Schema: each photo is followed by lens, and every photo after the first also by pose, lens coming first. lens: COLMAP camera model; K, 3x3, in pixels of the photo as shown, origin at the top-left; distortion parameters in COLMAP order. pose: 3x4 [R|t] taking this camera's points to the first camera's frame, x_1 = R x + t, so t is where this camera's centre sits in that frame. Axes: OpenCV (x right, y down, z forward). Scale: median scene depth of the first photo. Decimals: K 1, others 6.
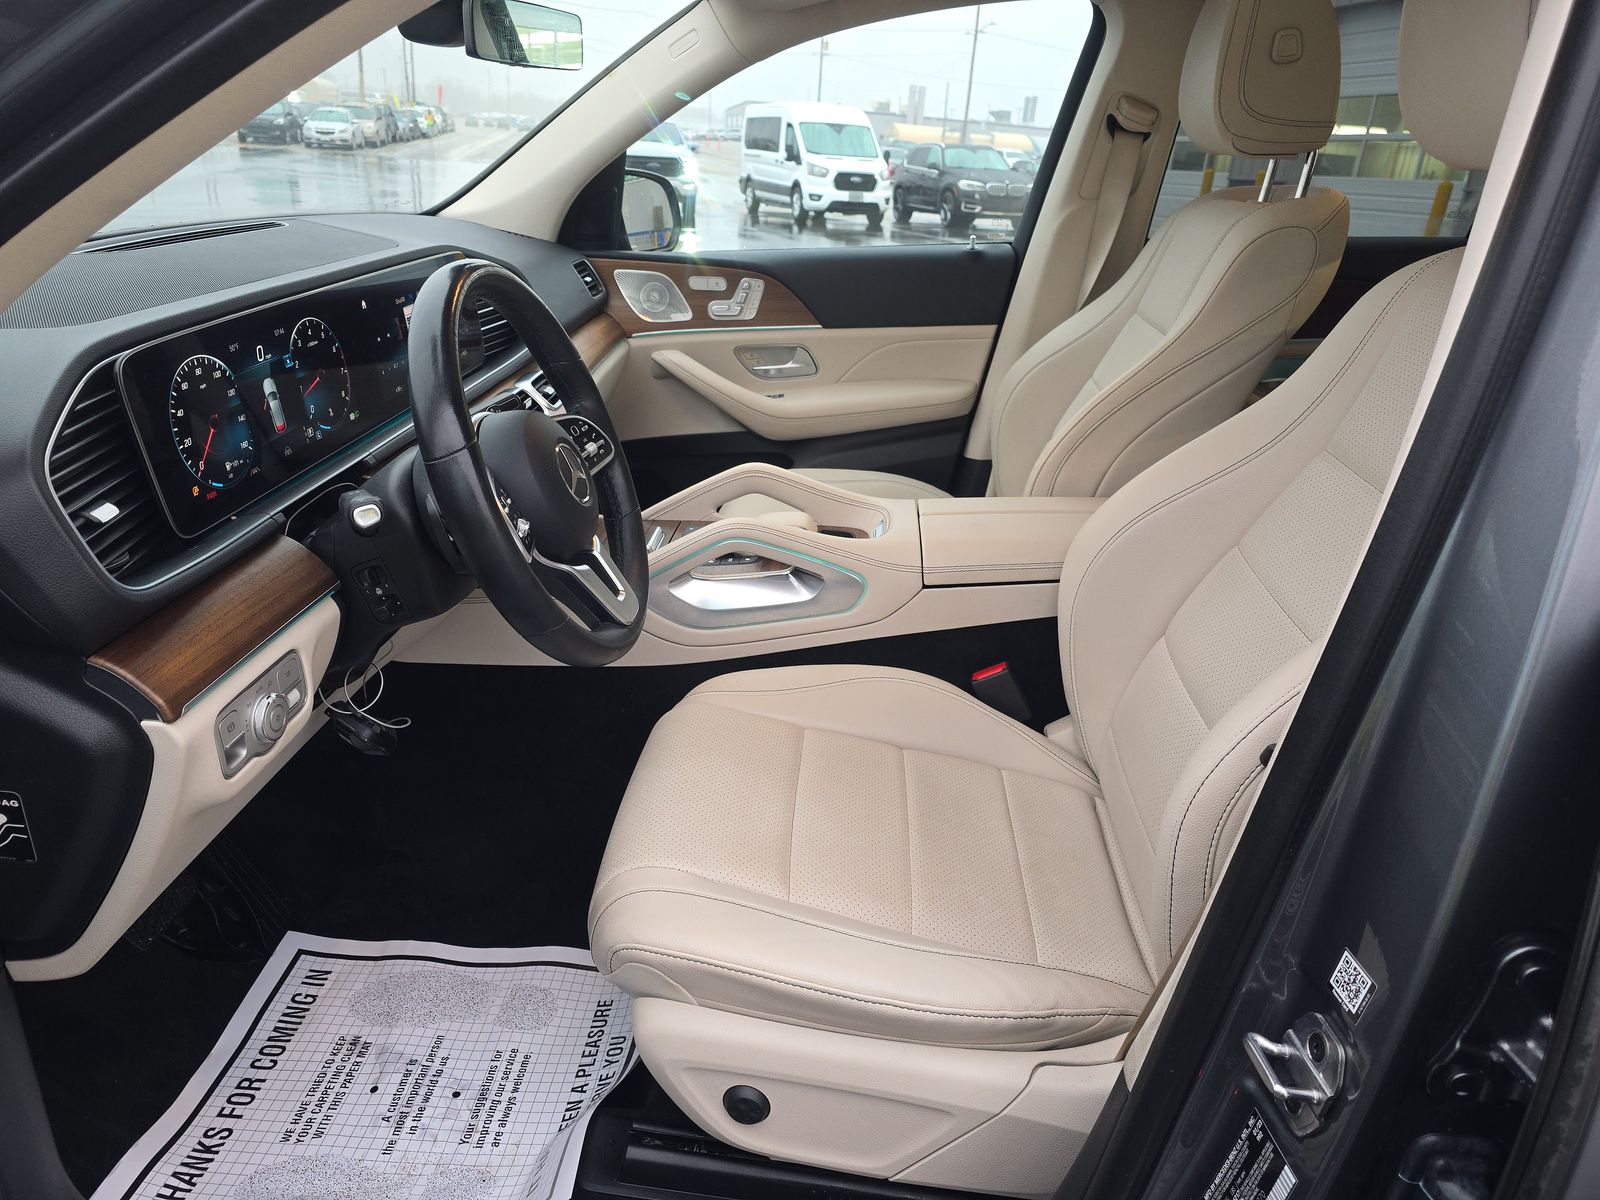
lens RADIAL K [[1048.7, 0, 800.0], [0, 1048.7, 600.0], [0, 0, 1]] dist [0.003663, -0.019340]
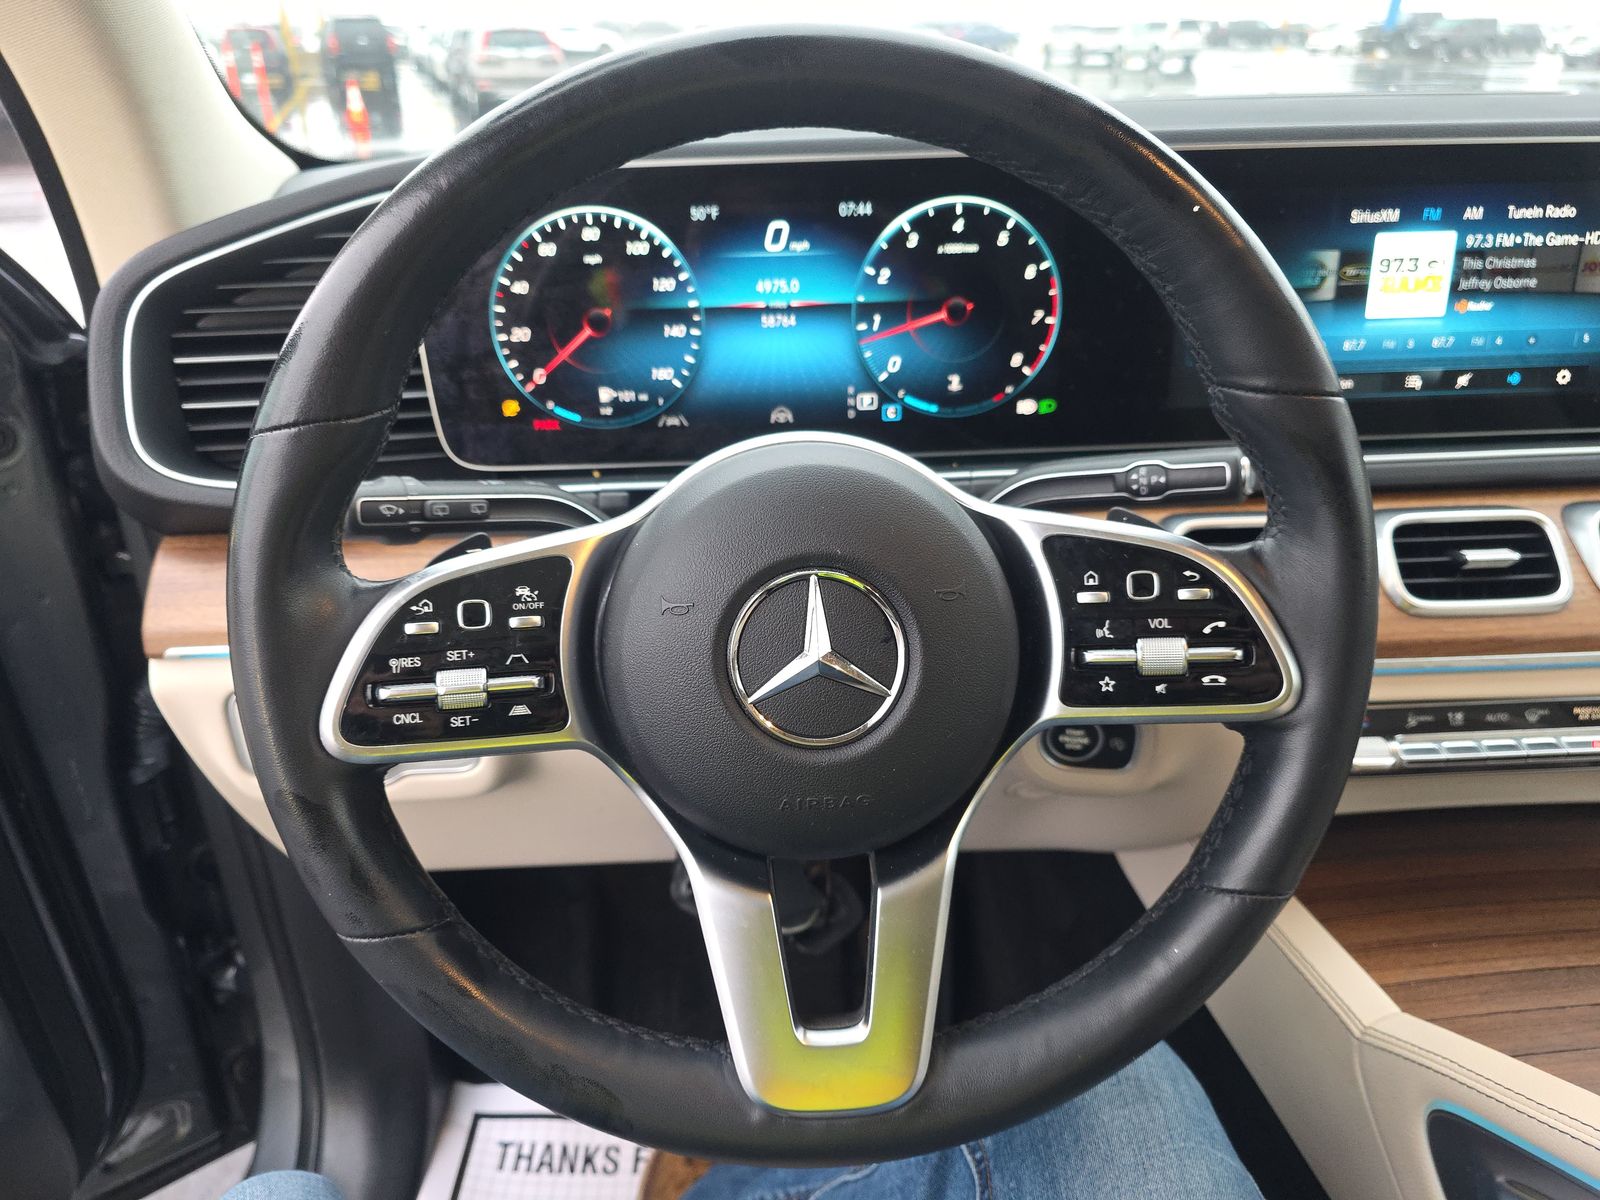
lens RADIAL K [[1048.7, 0, 800.0], [0, 1048.7, 600.0], [0, 0, 1]] dist [0.003663, -0.019340]
pose [[0.120257, 0.385060, -0.915023, 0.088341], [-0.384453, 0.867854, 0.314683, -0.259363], [0.915278, 0.313941, 0.252403, 0.972399]]
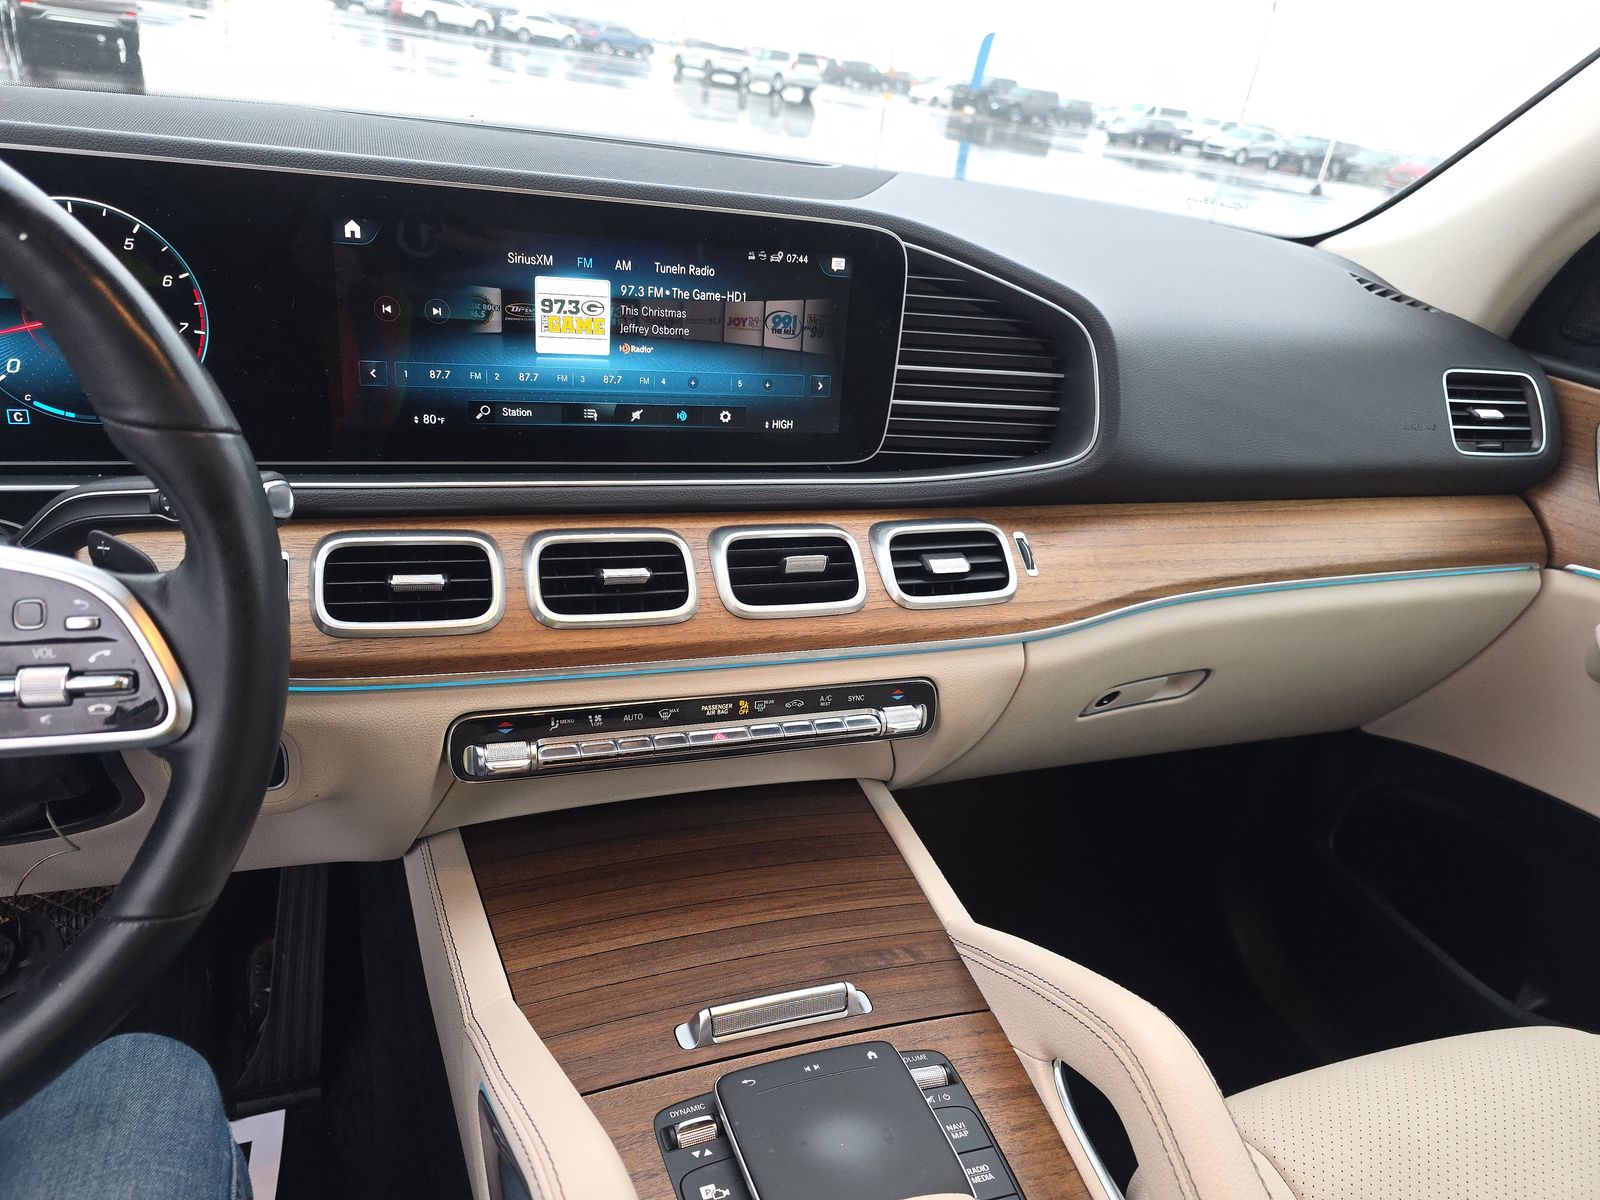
lens RADIAL K [[1043.6, 0, 802.1], [0, 1043.6, 581.1], [0, 0, 1]] dist [0.005927, -0.000225]
pose [[0.405574, 0.374119, -0.833993, 0.177054], [-0.463100, 0.870737, 0.165395, -0.401339], [0.788066, 0.319142, 0.526403, 1.215029]]
